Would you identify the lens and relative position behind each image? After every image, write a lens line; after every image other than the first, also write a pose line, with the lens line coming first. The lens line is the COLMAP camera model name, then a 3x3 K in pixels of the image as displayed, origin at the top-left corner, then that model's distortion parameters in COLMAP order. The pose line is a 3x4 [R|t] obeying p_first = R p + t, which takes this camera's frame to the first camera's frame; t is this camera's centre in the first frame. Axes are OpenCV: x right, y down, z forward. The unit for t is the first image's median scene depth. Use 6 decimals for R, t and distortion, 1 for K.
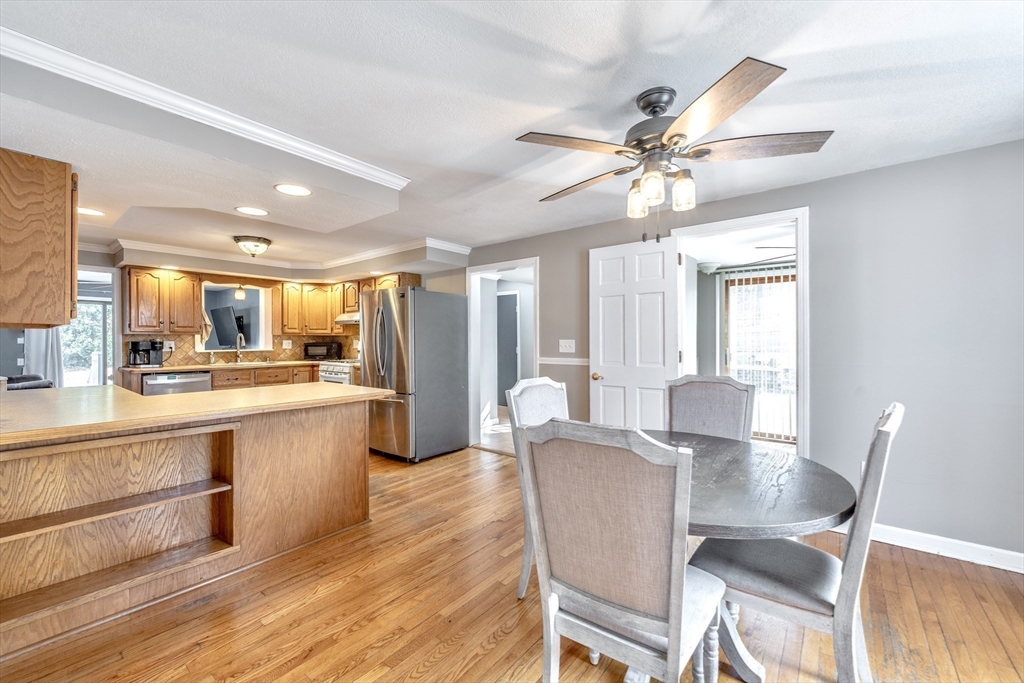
lens RADIAL K [[412.1, 0, 502.8], [0, 412.1, 339.4], [0, 0, 1]] dist [0.000276, -0.000015]
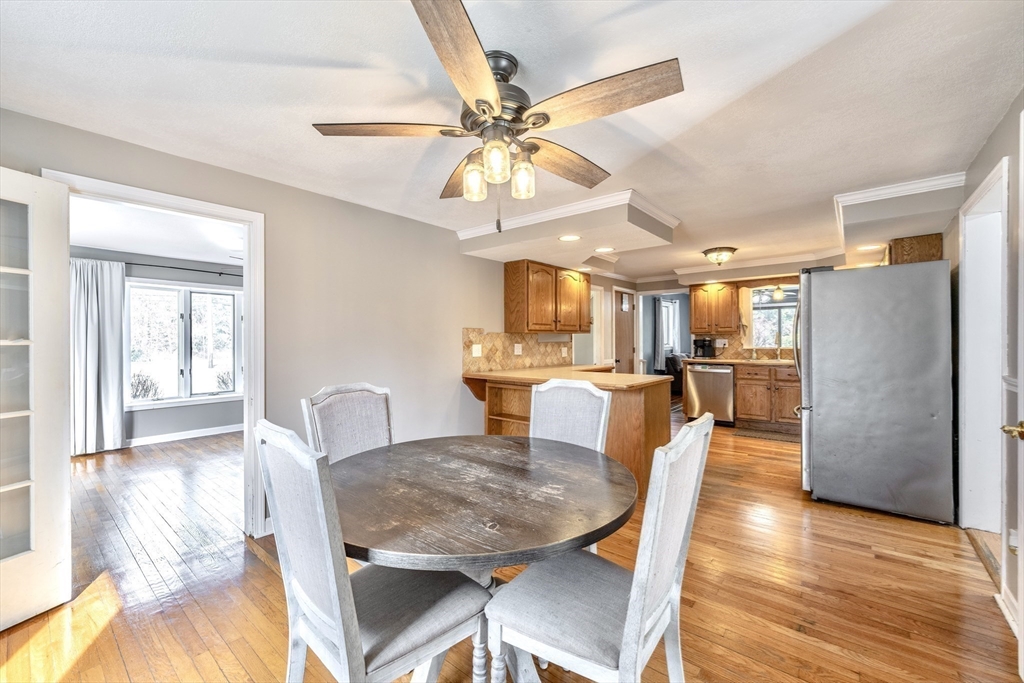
lens RADIAL K [[411.7, 0, 516.2], [0, 411.7, 338.6], [0, 0, 1]] dist [-0.002124, -0.000187]
pose [[0.001961, -0.000842, -0.999998, 0.452178], [0.006920, 0.999976, -0.000828, -0.001408], [0.999974, -0.006918, 0.001967, 0.375737]]
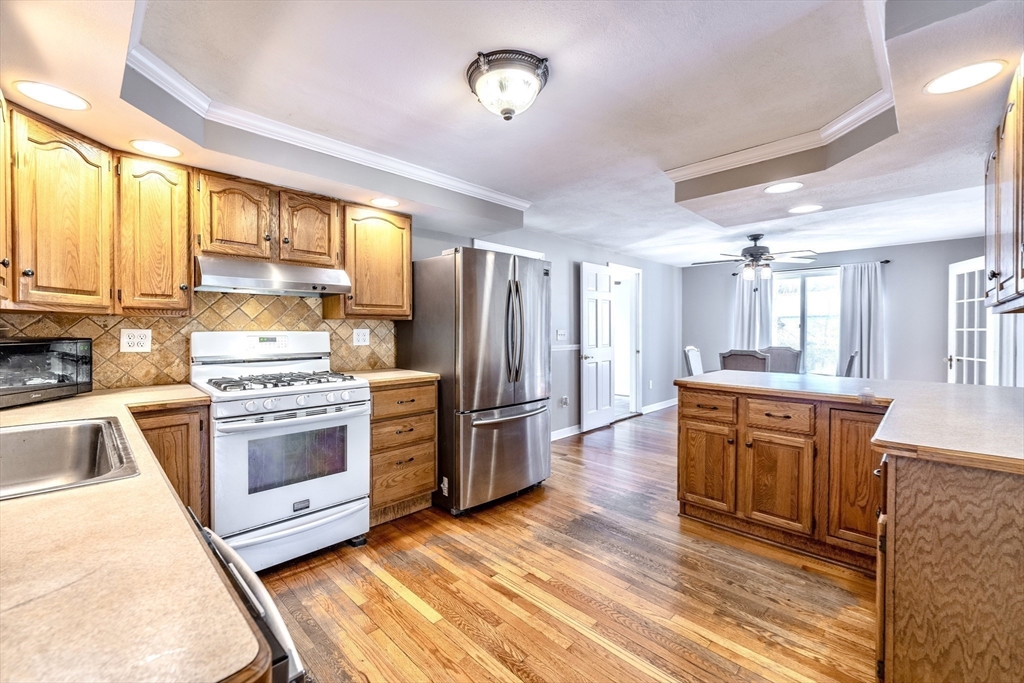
lens RADIAL K [[427.9, 0, 509.5], [0, 427.9, 331.9], [0, 0, 1]] dist [0.000820, -0.000041]
pose [[0.086514, -0.002899, 0.996246, -0.872932], [-0.001767, 0.999994, 0.003063, 0.002716], [-0.996249, -0.002026, 0.086508, 0.825694]]
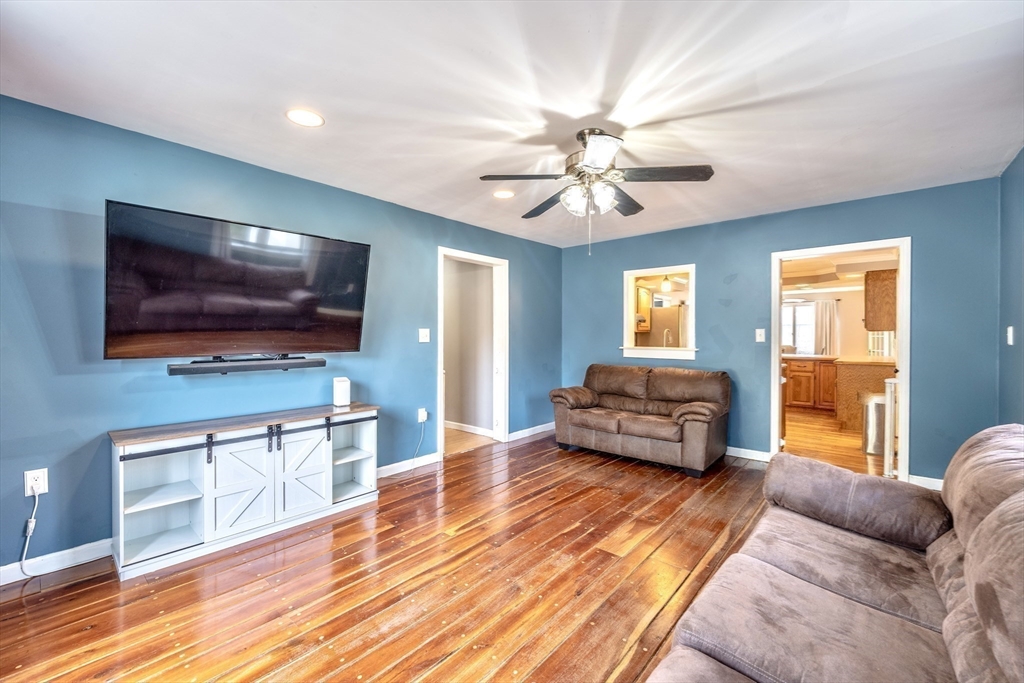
lens RADIAL K [[411.7, 0, 516.2], [0, 411.7, 338.6], [0, 0, 1]] dist [-0.002124, -0.000187]
pose [[0.033408, -0.004367, 0.999432, -1.739814], [-0.002060, 0.999988, 0.004438, 0.004742], [-0.999440, -0.002207, 0.033399, 1.455163]]
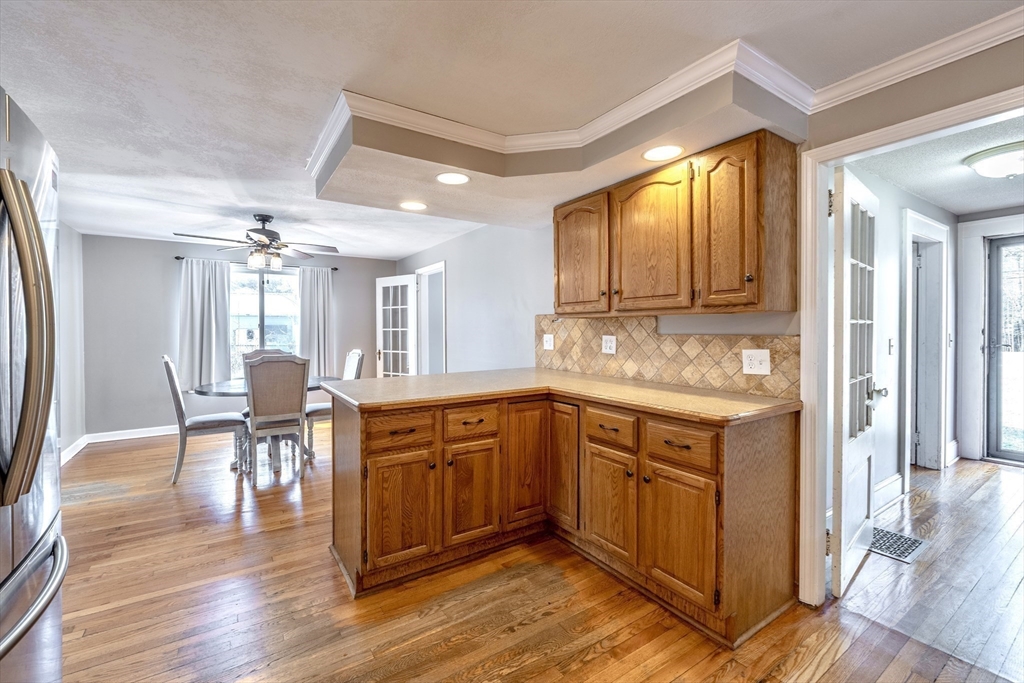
lens RADIAL K [[427.9, 0, 509.5], [0, 427.9, 331.9], [0, 0, 1]] dist [0.000820, -0.000041]
pose [[-0.955840, 0.003270, 0.293868, -0.530755], [0.005119, 0.999972, 0.005524, 0.000892], [-0.293842, 0.006785, -0.955830, 0.988777]]
